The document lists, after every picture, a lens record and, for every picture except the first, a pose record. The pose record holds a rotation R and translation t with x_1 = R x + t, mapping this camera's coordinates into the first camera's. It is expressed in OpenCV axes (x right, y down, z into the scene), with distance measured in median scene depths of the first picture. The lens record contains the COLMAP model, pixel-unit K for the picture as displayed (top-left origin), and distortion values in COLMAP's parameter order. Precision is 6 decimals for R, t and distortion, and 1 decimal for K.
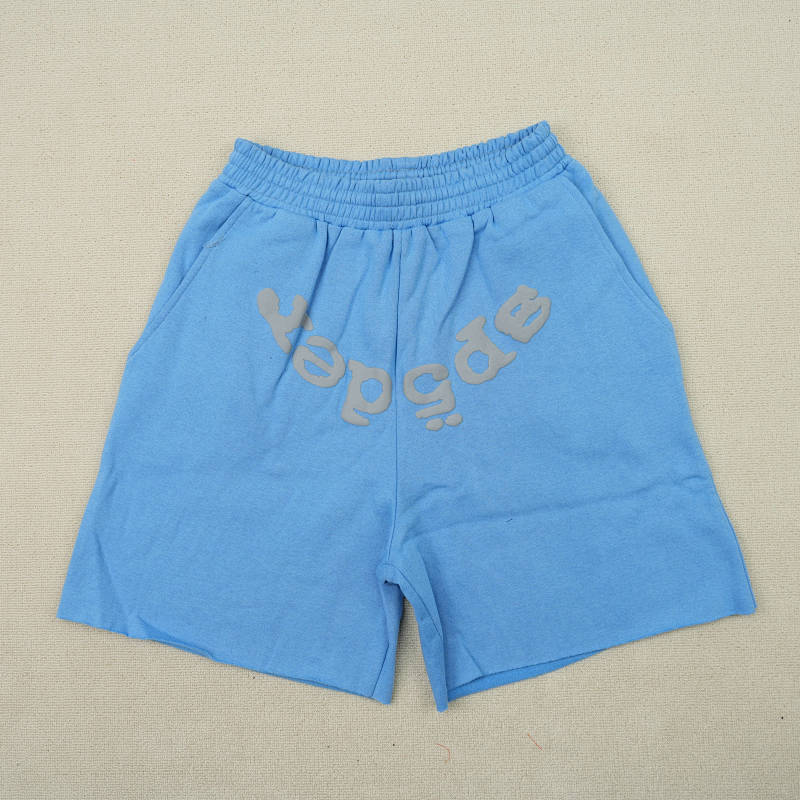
lens RADIAL K [[822.1, 0, 397.7], [0, 822.1, 400.1], [0, 0, 1]] dist [-0.014964, 0.000000]
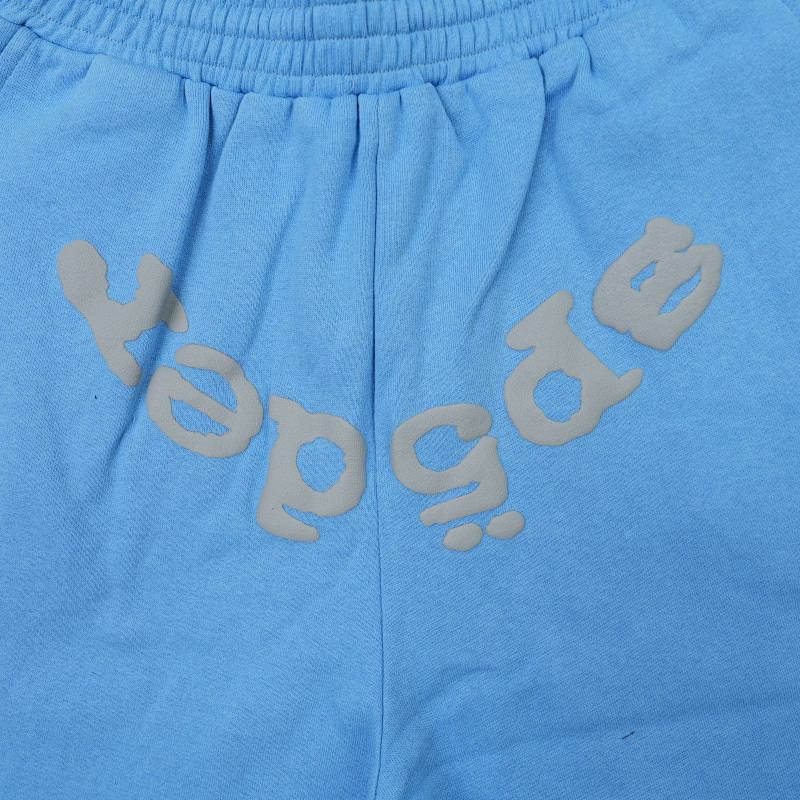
lens RADIAL K [[822.1, 0, 403.7], [0, 822.1, 398.4], [0, 0, 1]] dist [-0.014964, 0.000000]
pose [[0.999658, -0.025190, -0.007031, 0.017444], [0.025773, 0.994521, 0.101312, -0.092163], [0.004440, -0.101459, 0.994830, 0.556230]]
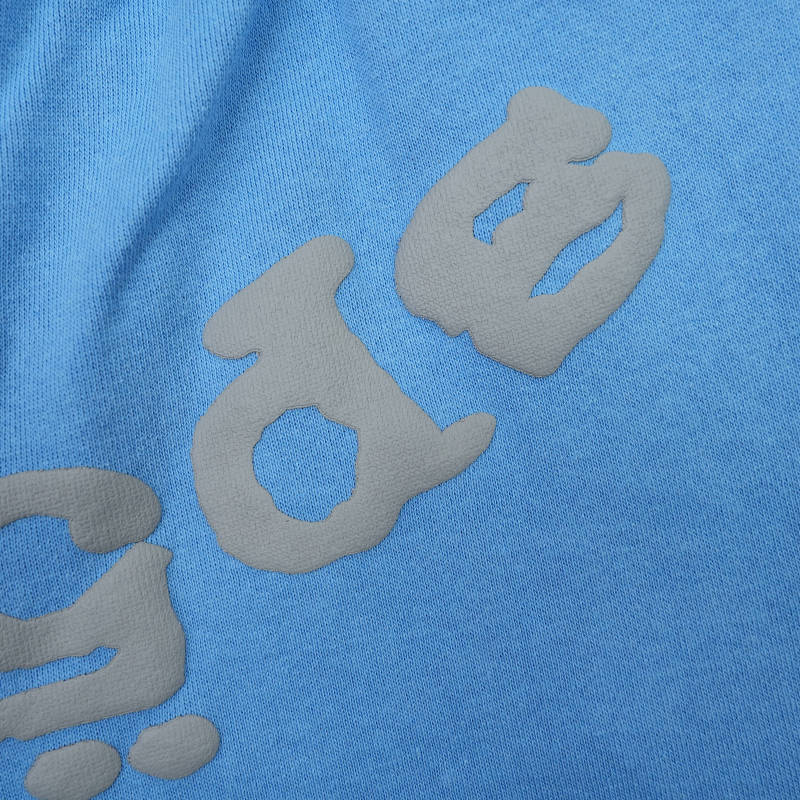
lens RADIAL K [[822.1, 0, 402.4], [0, 822.1, 404.7], [0, 0, 1]] dist [-0.014964, 0.000000]
pose [[0.998501, 0.033064, 0.043625, 0.112543], [-0.034049, 0.999177, 0.022024, -0.065728], [-0.042861, -0.023477, 0.998805, 0.797299]]
